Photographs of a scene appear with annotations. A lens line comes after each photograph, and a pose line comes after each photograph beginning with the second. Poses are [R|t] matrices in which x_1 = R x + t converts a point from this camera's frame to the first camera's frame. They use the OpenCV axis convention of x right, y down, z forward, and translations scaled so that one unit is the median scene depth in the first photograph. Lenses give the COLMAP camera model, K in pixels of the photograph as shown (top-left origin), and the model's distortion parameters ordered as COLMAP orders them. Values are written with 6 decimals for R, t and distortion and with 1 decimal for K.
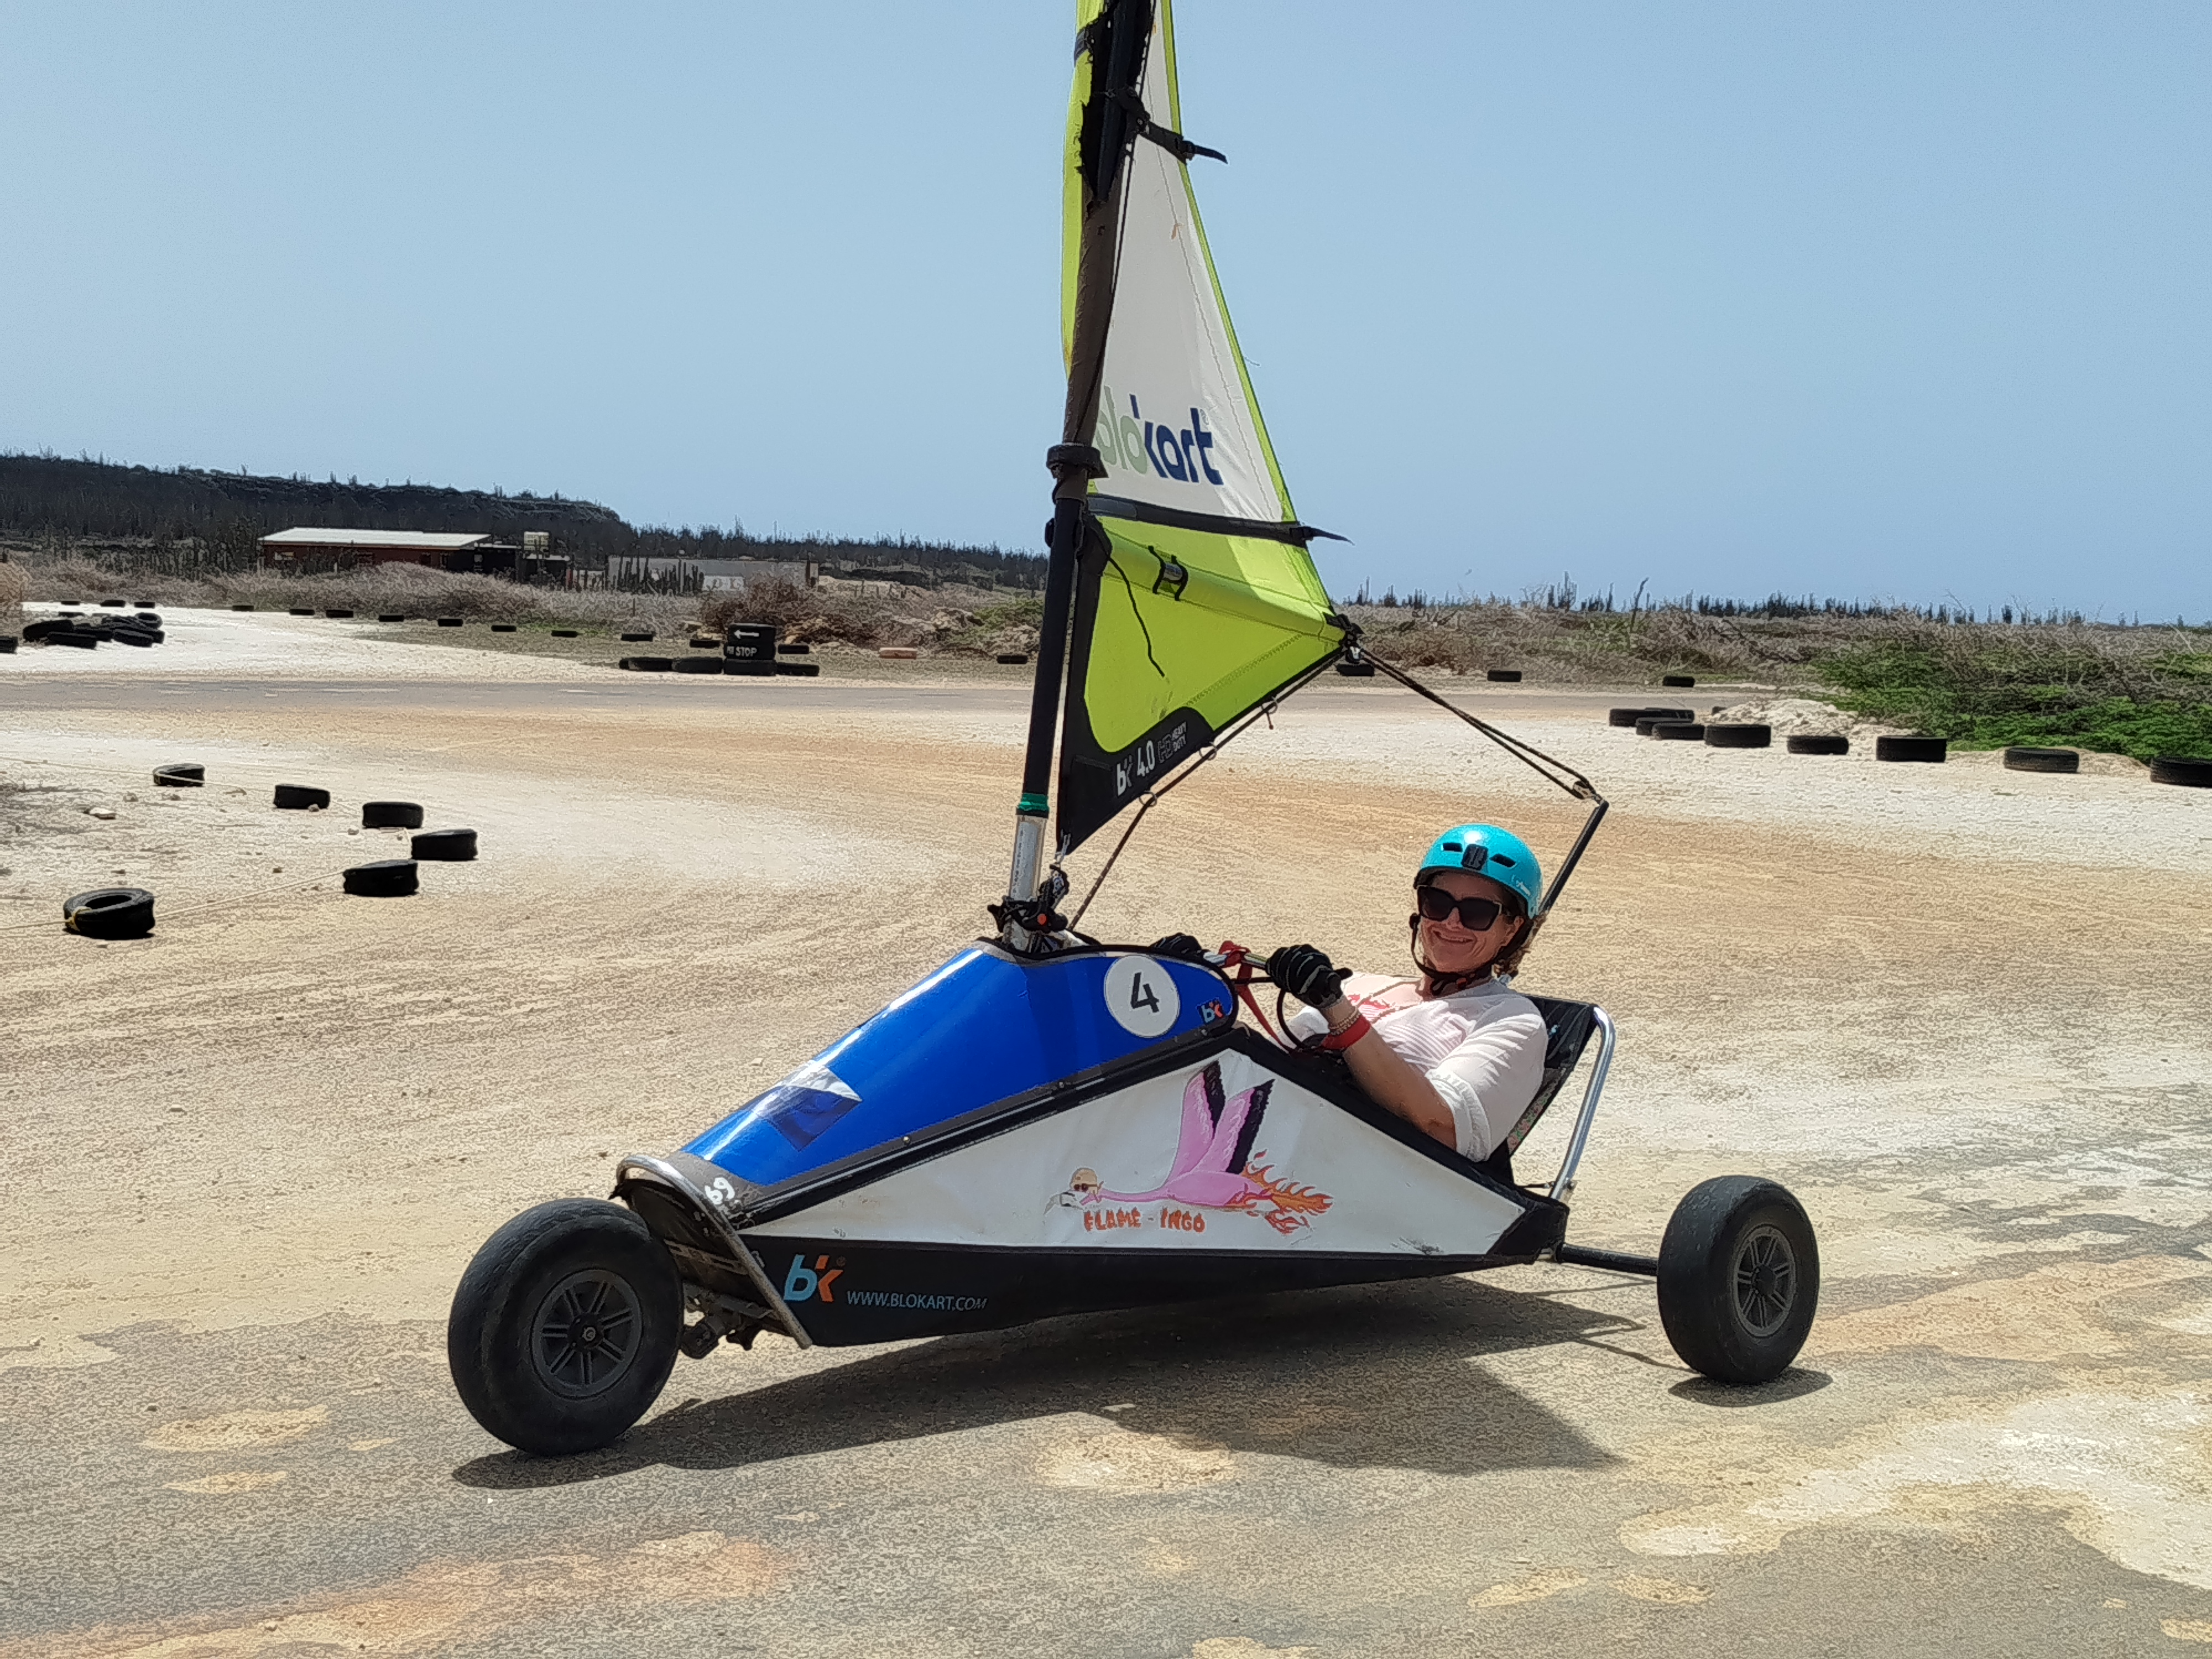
lens RADIAL K [[3107.6, 0, 1104.1], [0, 3107.6, 818.8], [0, 0, 1]] dist [0.227847, -1.162681]
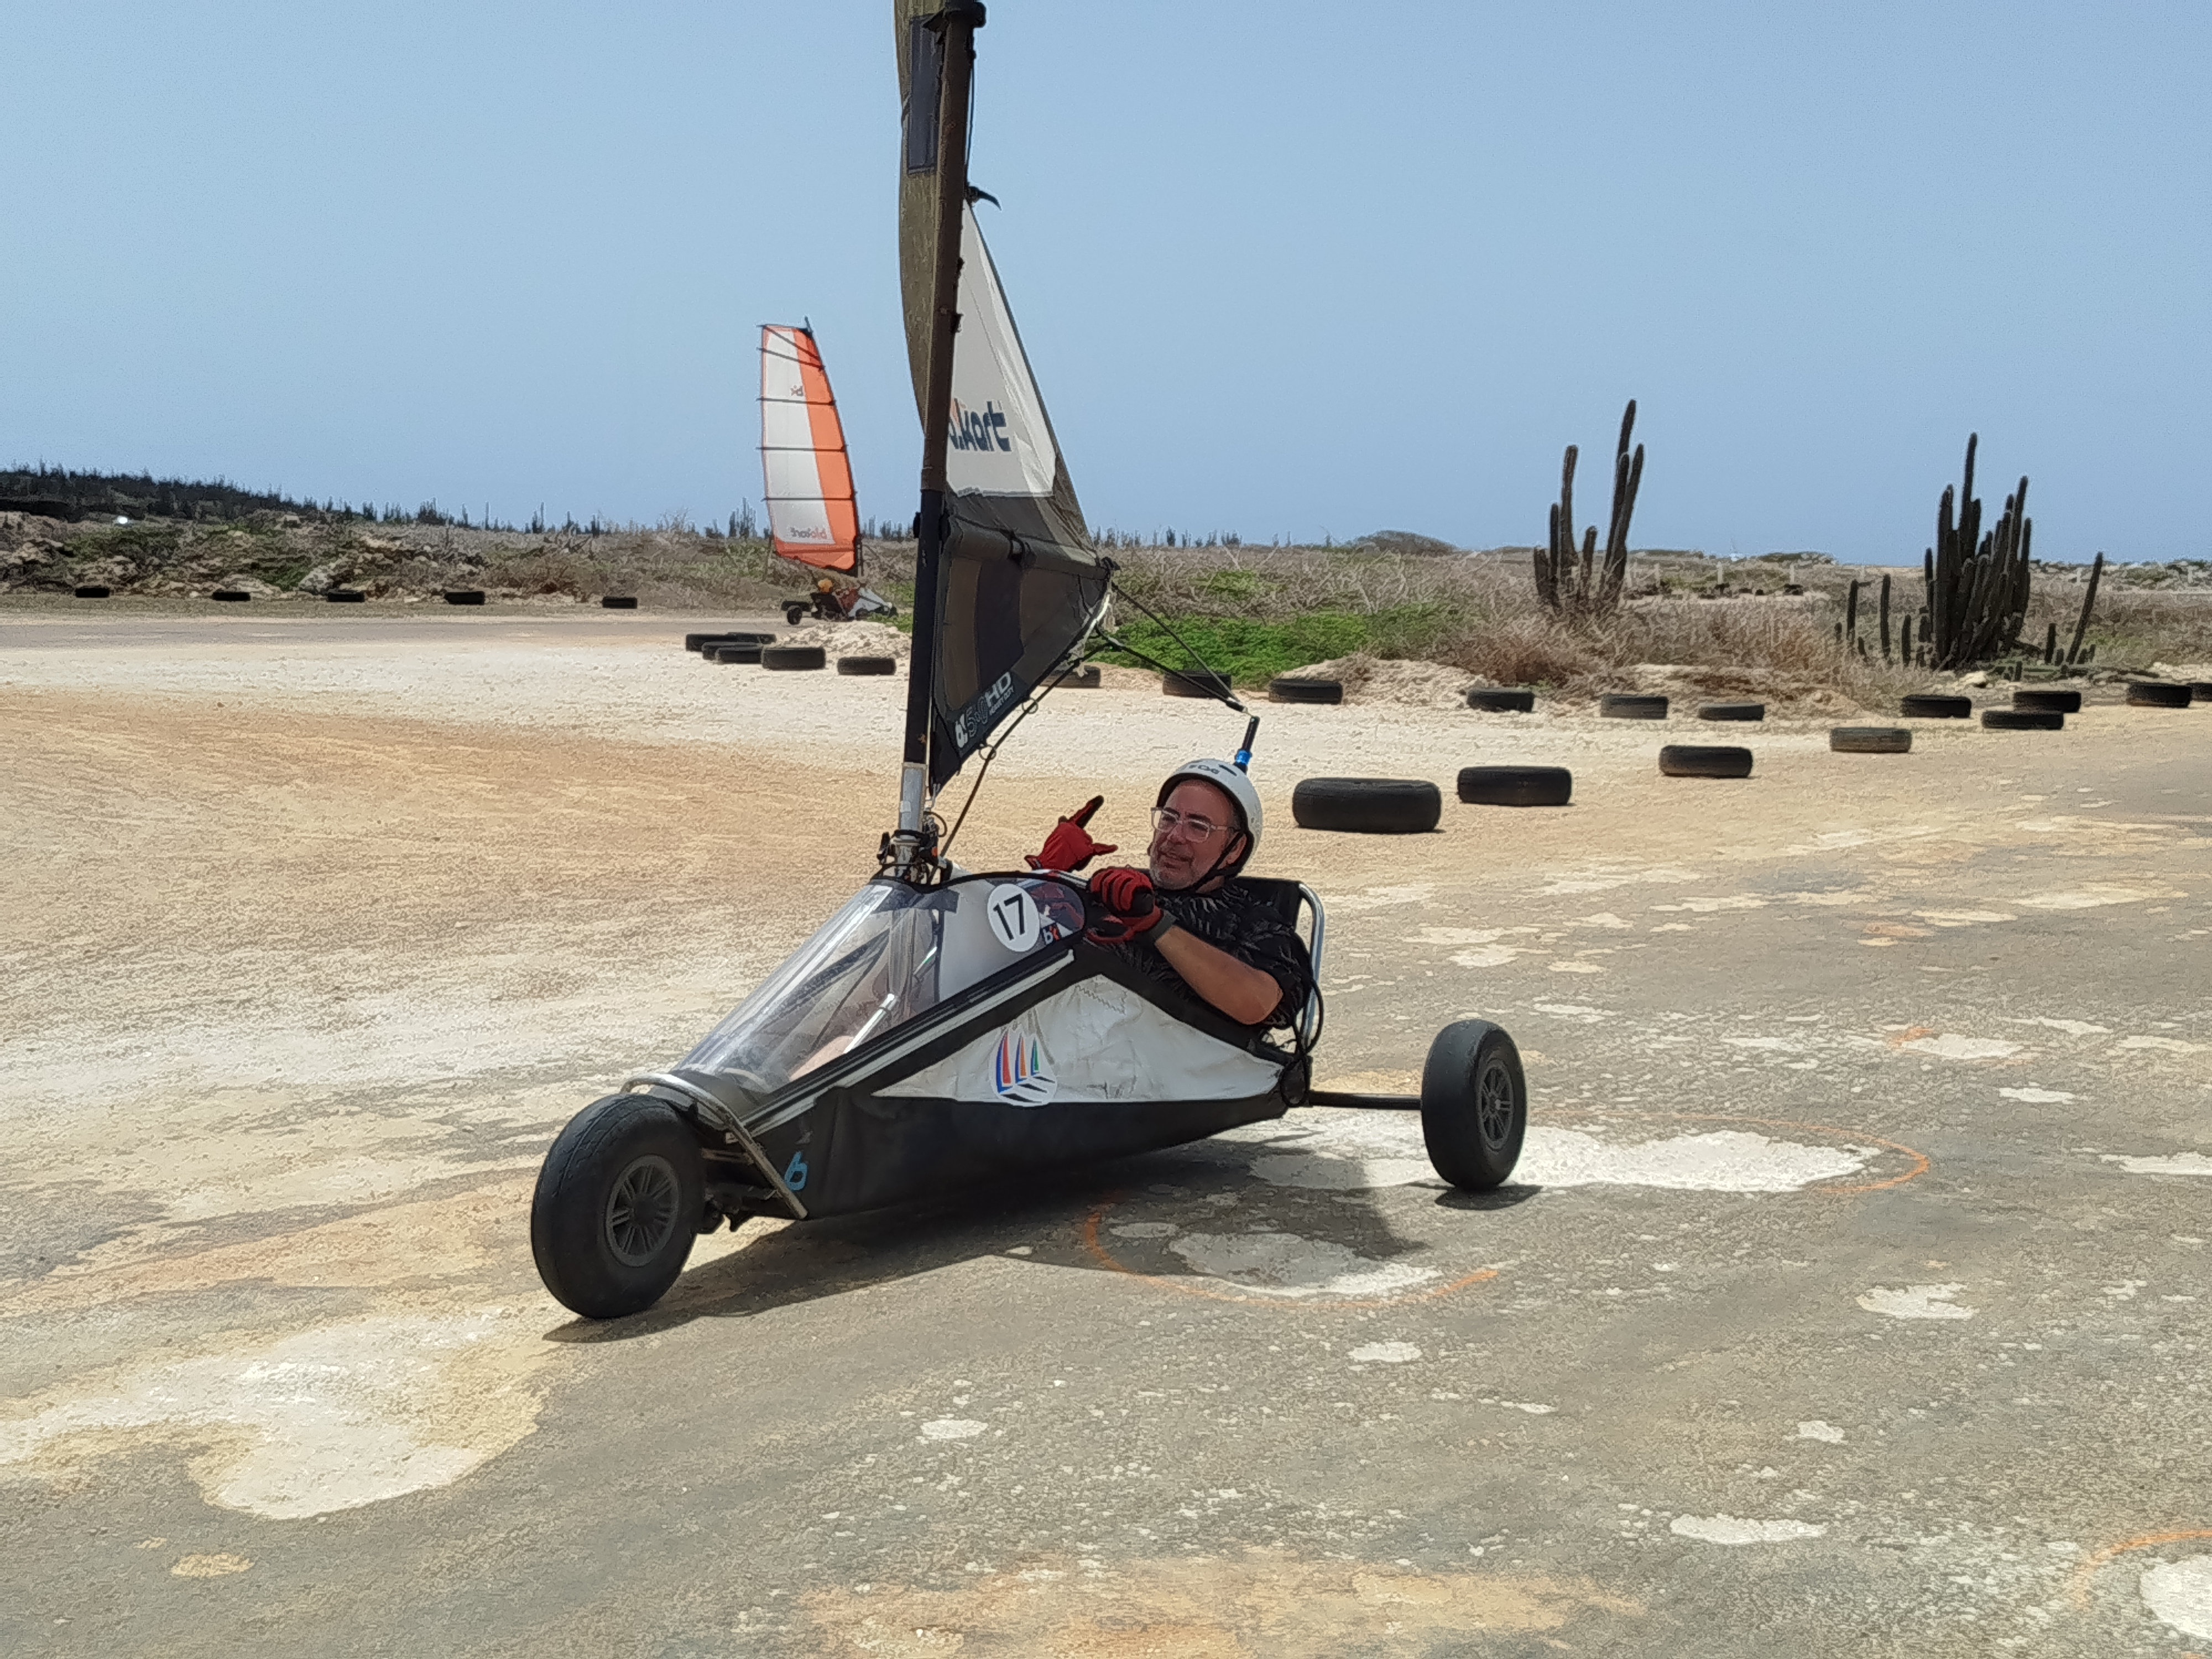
lens RADIAL K [[3119.2, 0, 1106.6], [0, 3119.2, 834.2], [0, 0, 1]] dist [0.222826, -1.135173]
pose [[0.966869, -0.036384, 0.252667, 0.039466], [0.029343, 0.999070, 0.031578, 0.001031], [-0.253581, -0.023118, 0.967038, -0.000410]]
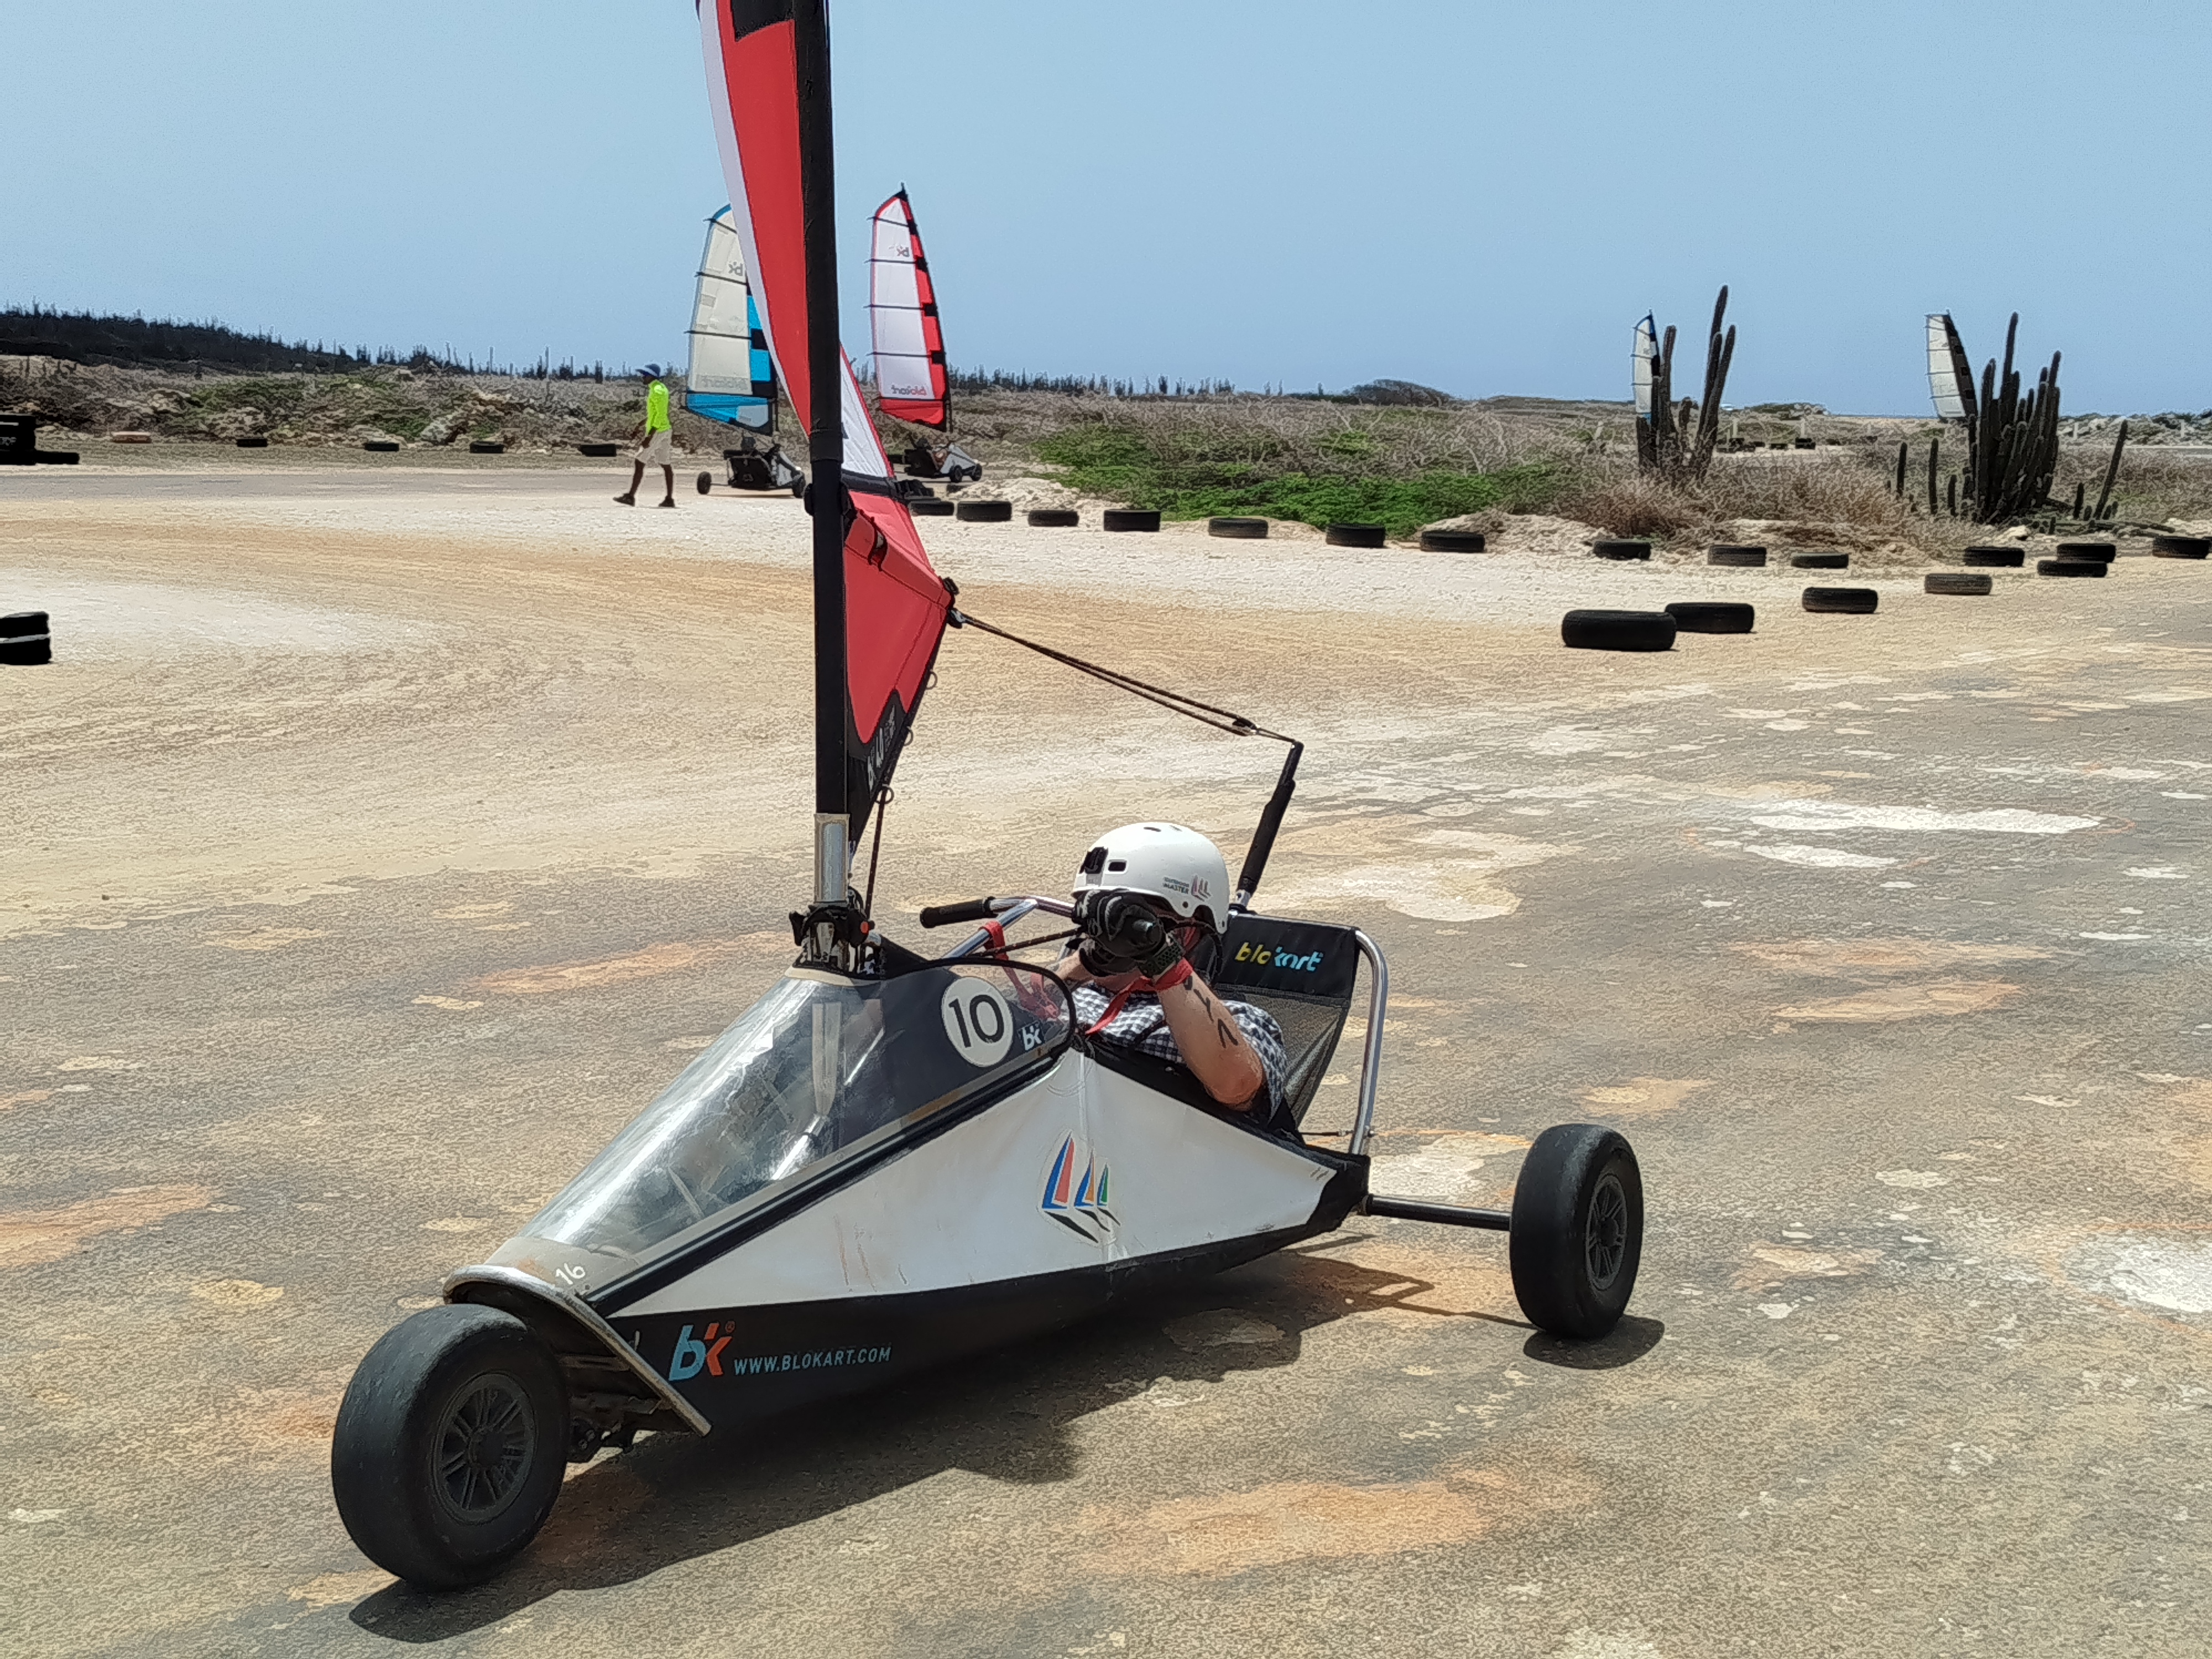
lens RADIAL K [[3100.3, 0, 1109.3], [0, 3100.3, 828.6], [0, 0, 1]] dist [0.220832, -1.094397]
pose [[0.965647, -0.044240, 0.256063, -0.045771], [0.024737, 0.996576, 0.078894, 0.000645], [-0.258677, -0.069849, 0.963435, -0.108489]]
